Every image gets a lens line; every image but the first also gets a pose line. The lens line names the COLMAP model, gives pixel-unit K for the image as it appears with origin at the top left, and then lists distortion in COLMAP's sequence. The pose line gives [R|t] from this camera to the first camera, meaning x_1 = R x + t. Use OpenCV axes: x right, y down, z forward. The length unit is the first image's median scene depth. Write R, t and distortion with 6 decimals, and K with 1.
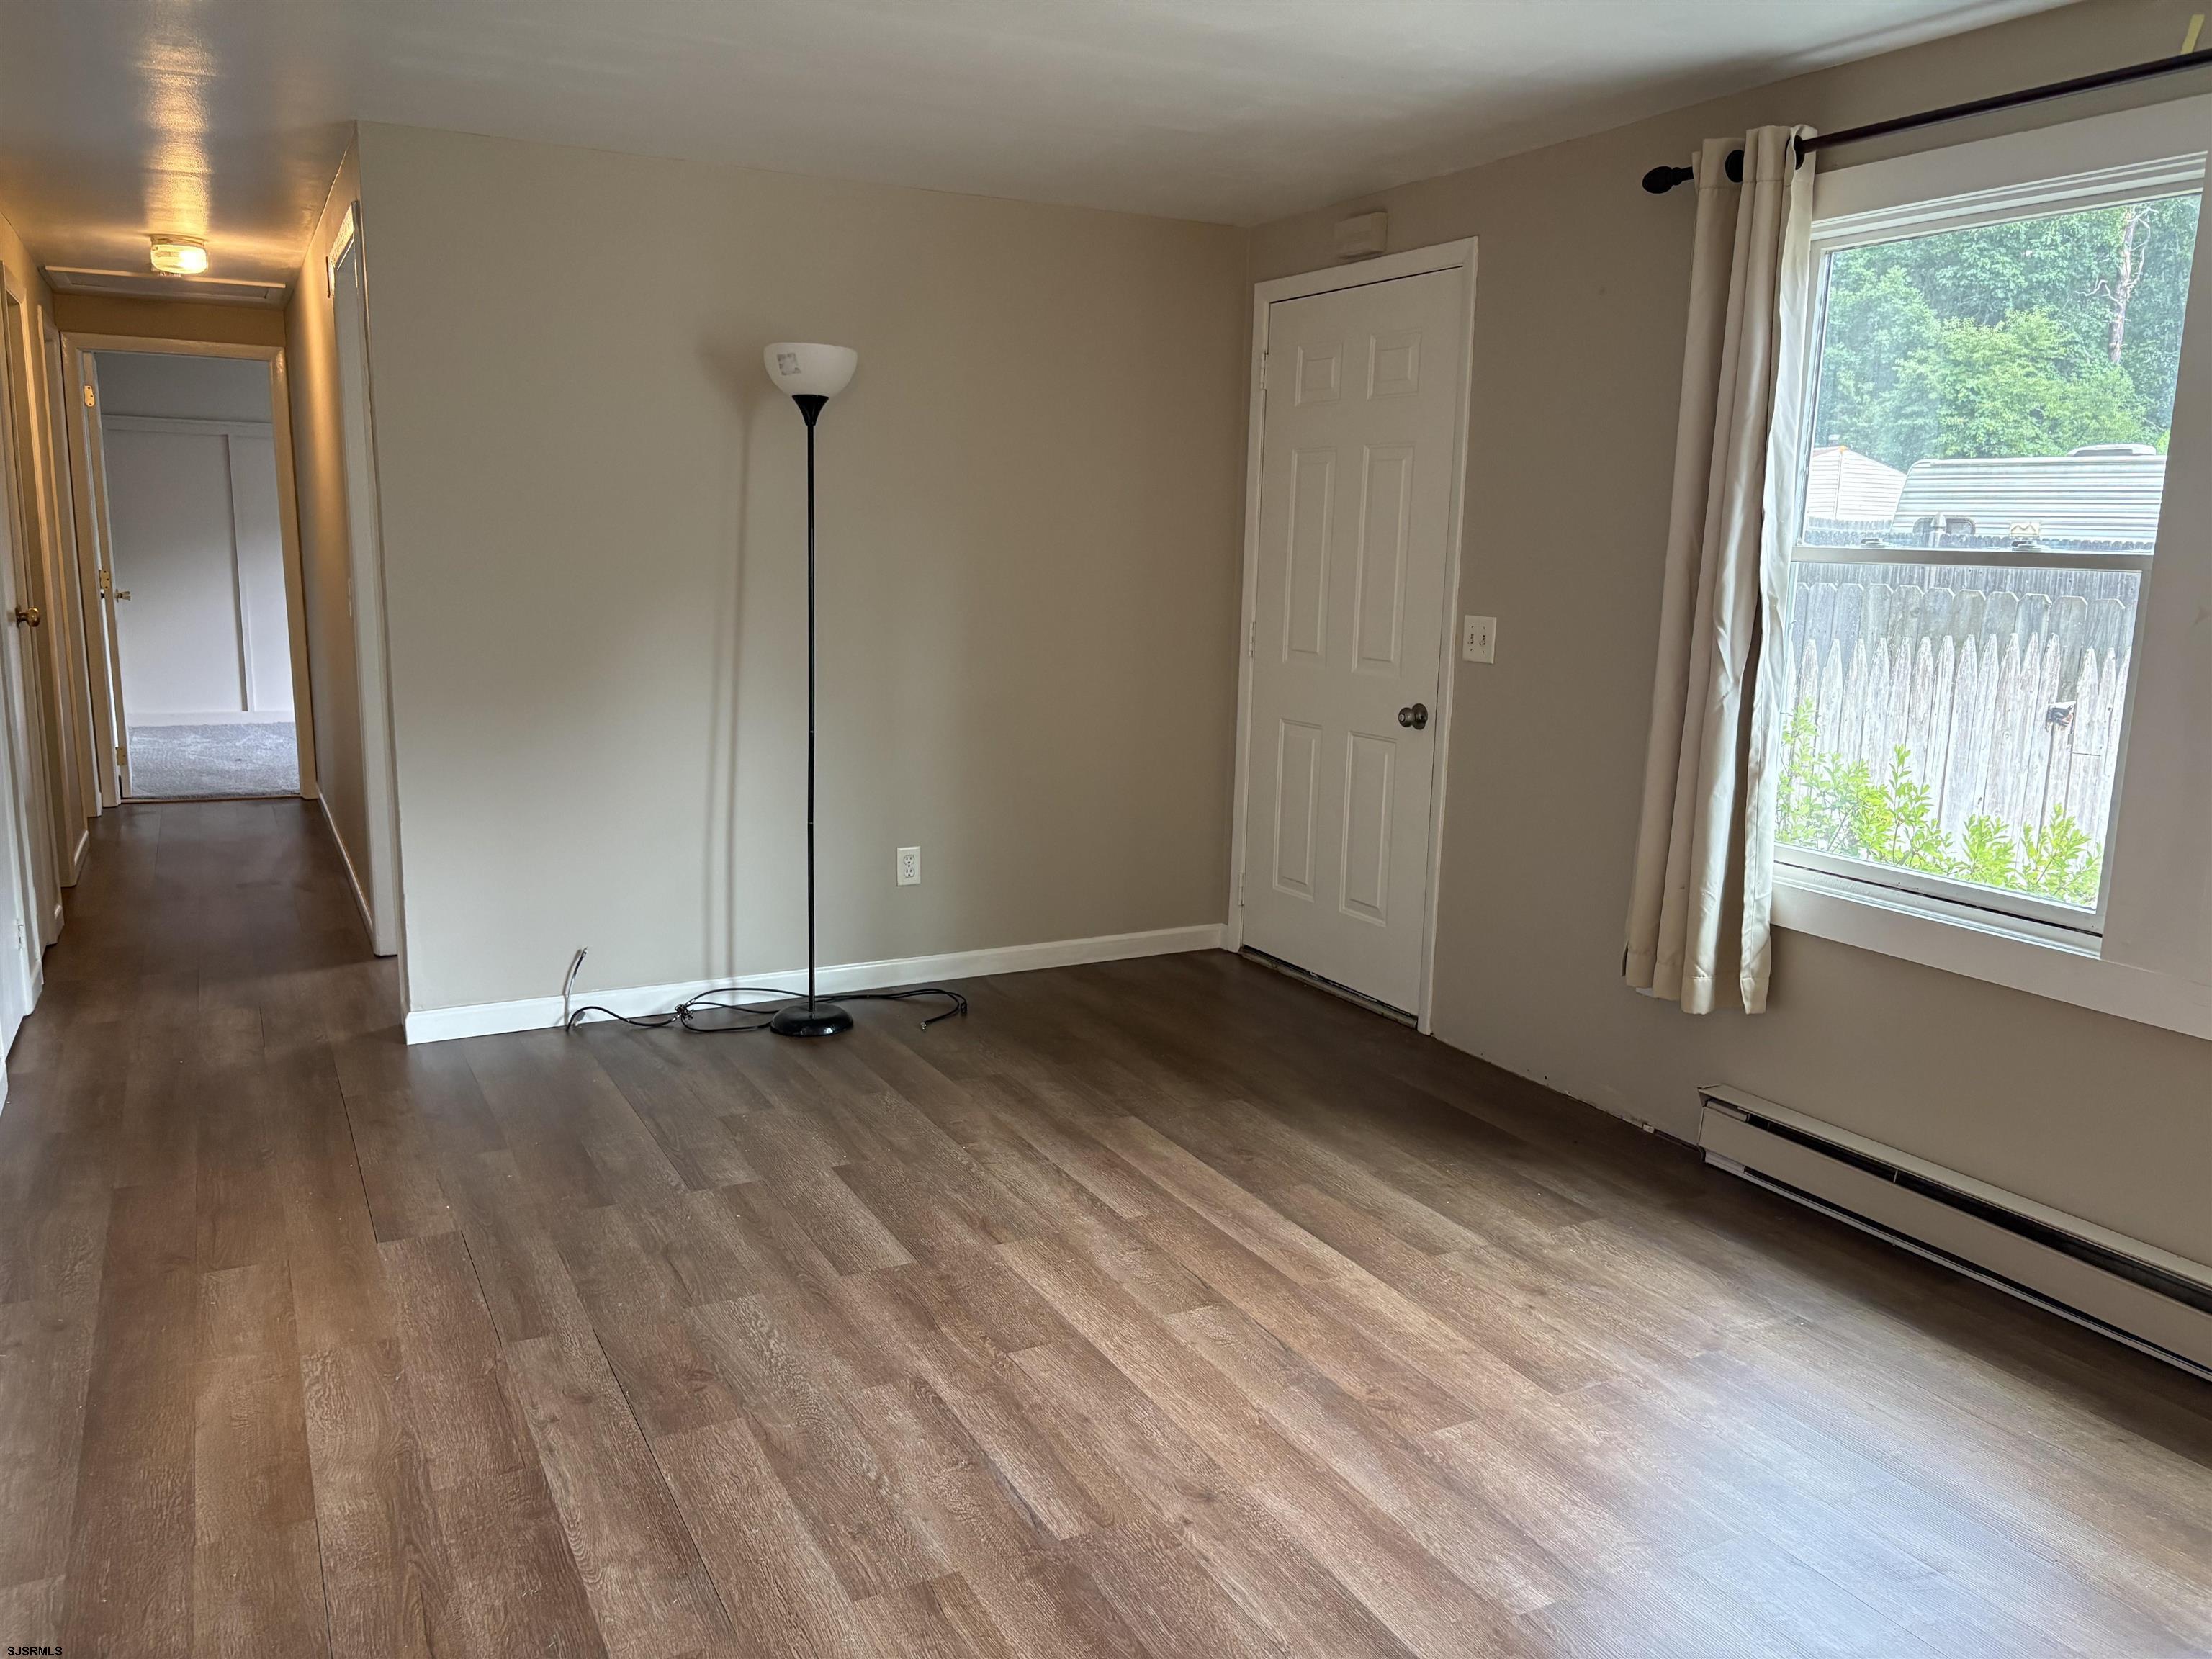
lens RADIAL K [[1652.8, 0, 1106.5], [0, 1652.8, 874.9], [0, 0, 1]] dist [-0.029047, 0.006966]
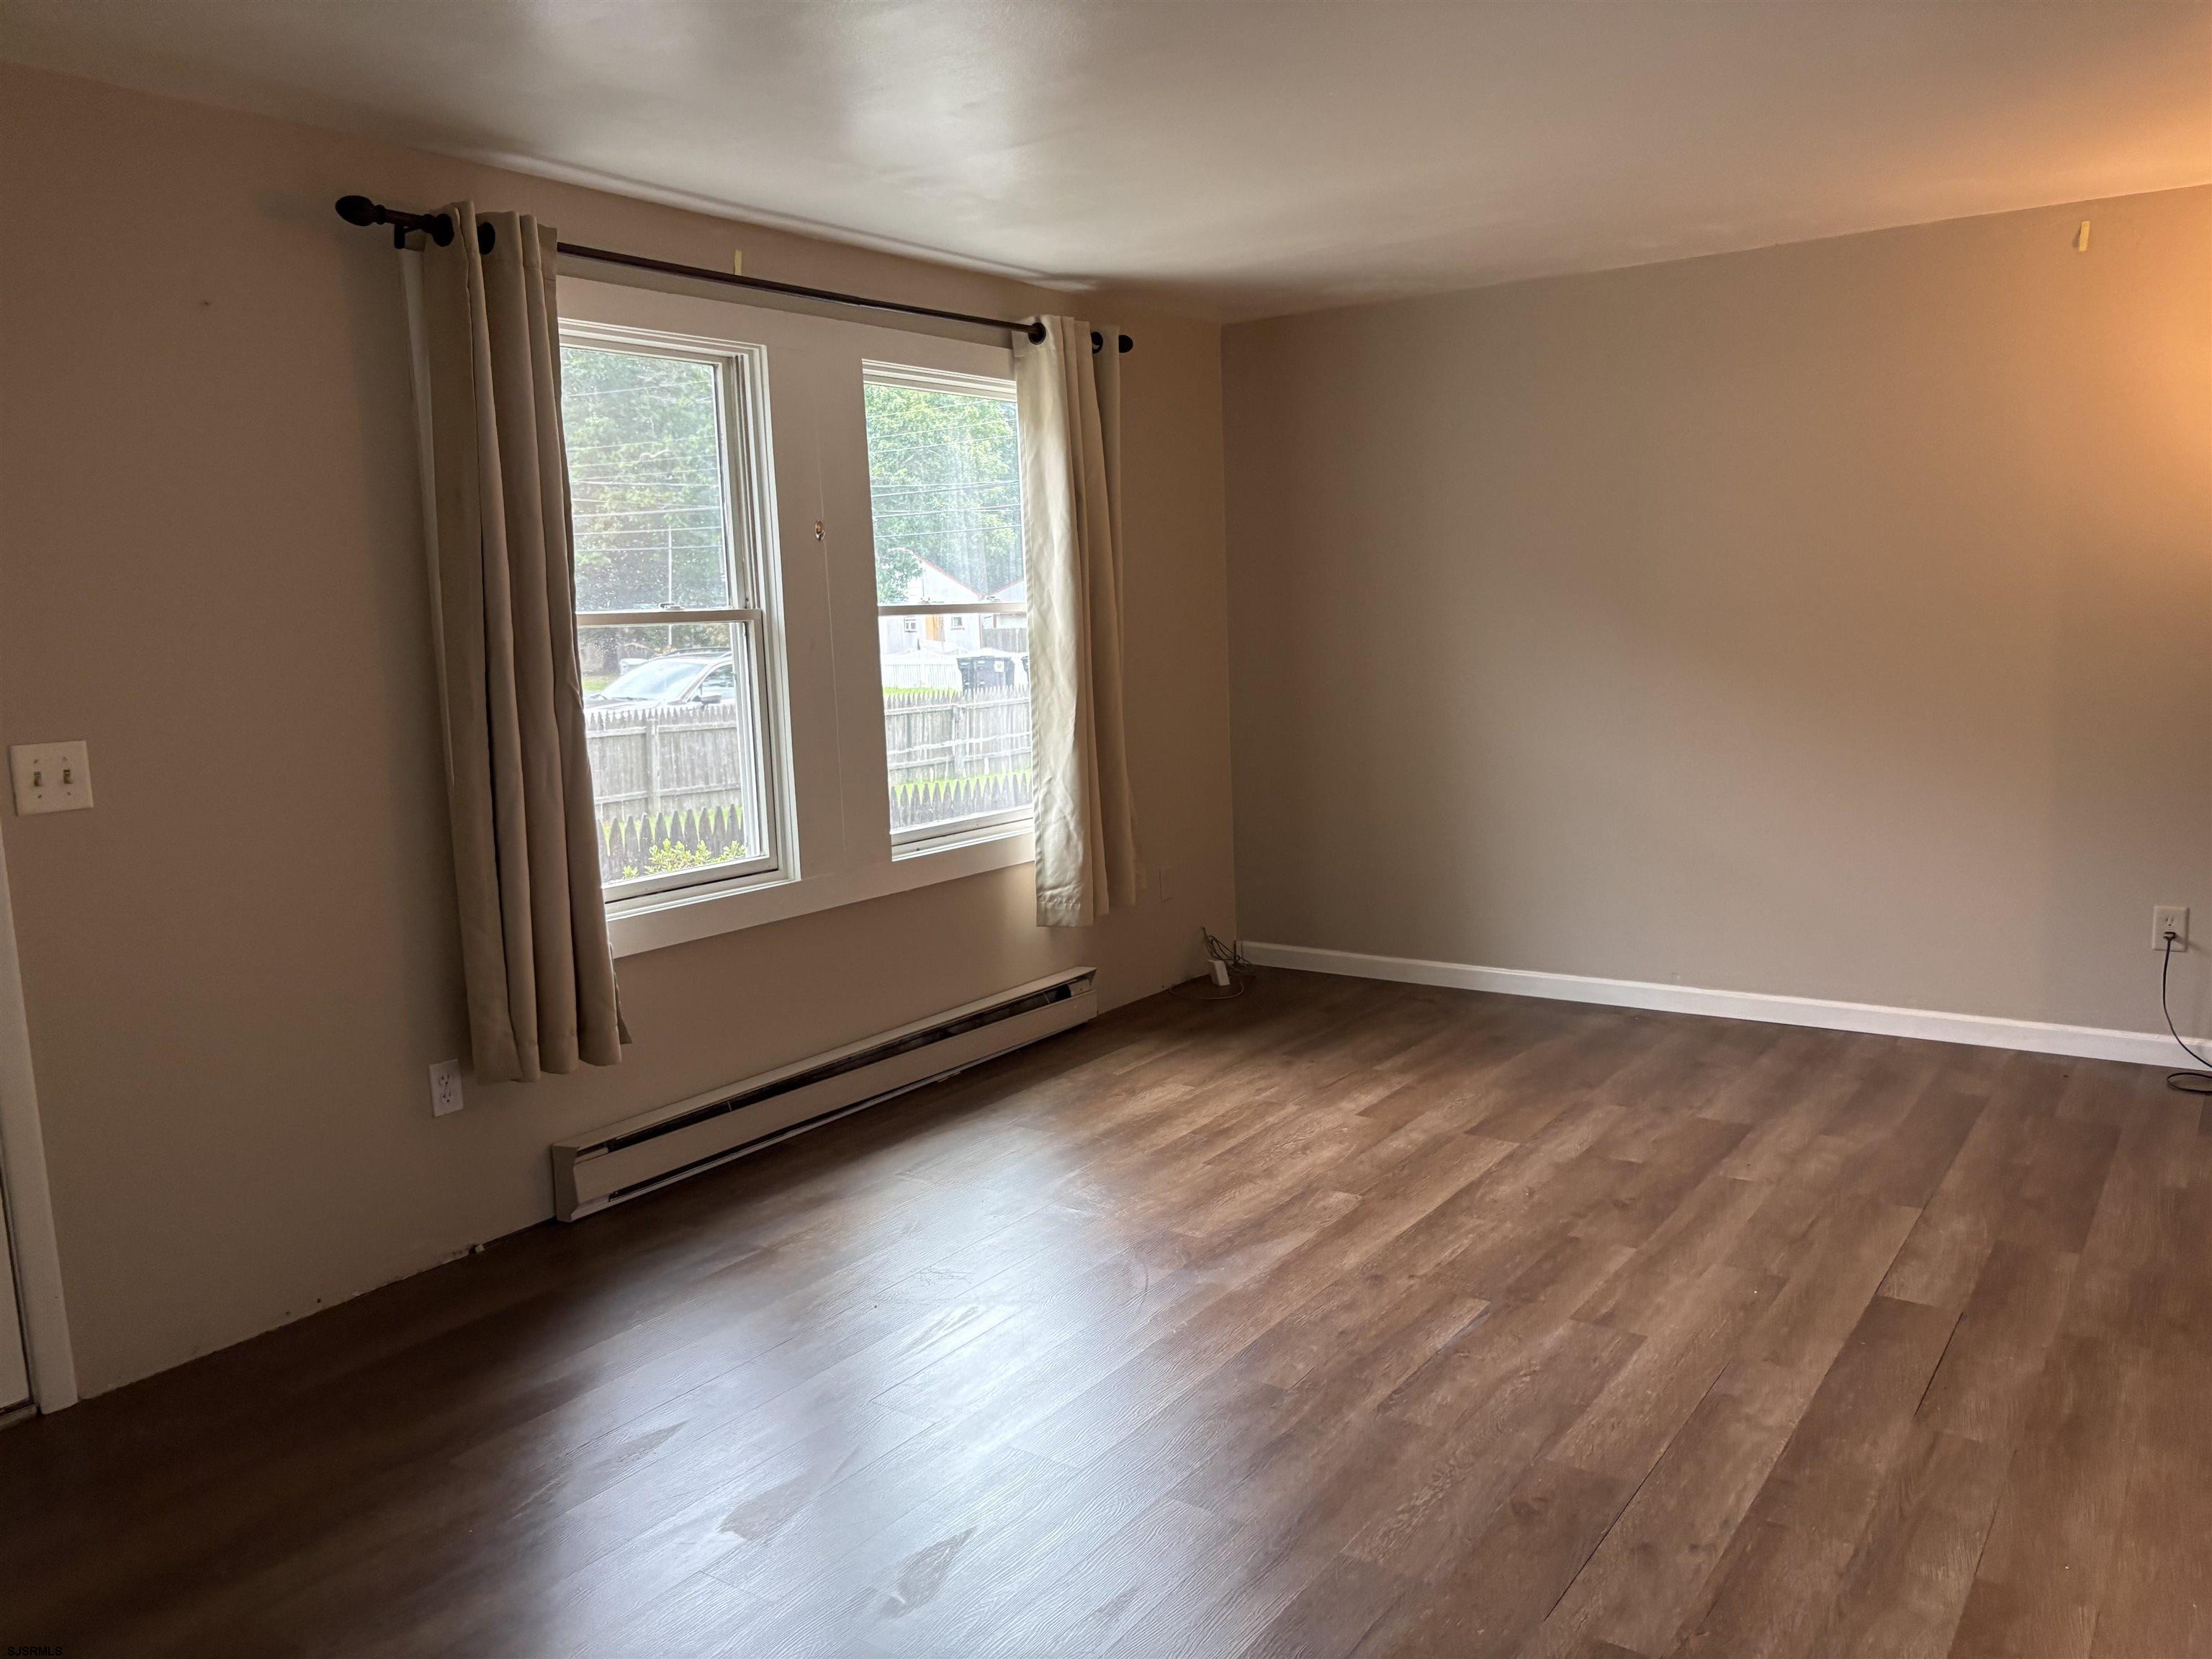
lens RADIAL K [[1684.6, 0, 1113.0], [0, 1684.6, 840.3], [0, 0, 1]] dist [0.056878, -0.090748]
pose [[-0.460713, -0.131269, 0.877788, -1.008389], [0.200566, 0.948021, 0.247040, -0.356492], [-0.864591, 0.289869, -0.410438, 1.619947]]
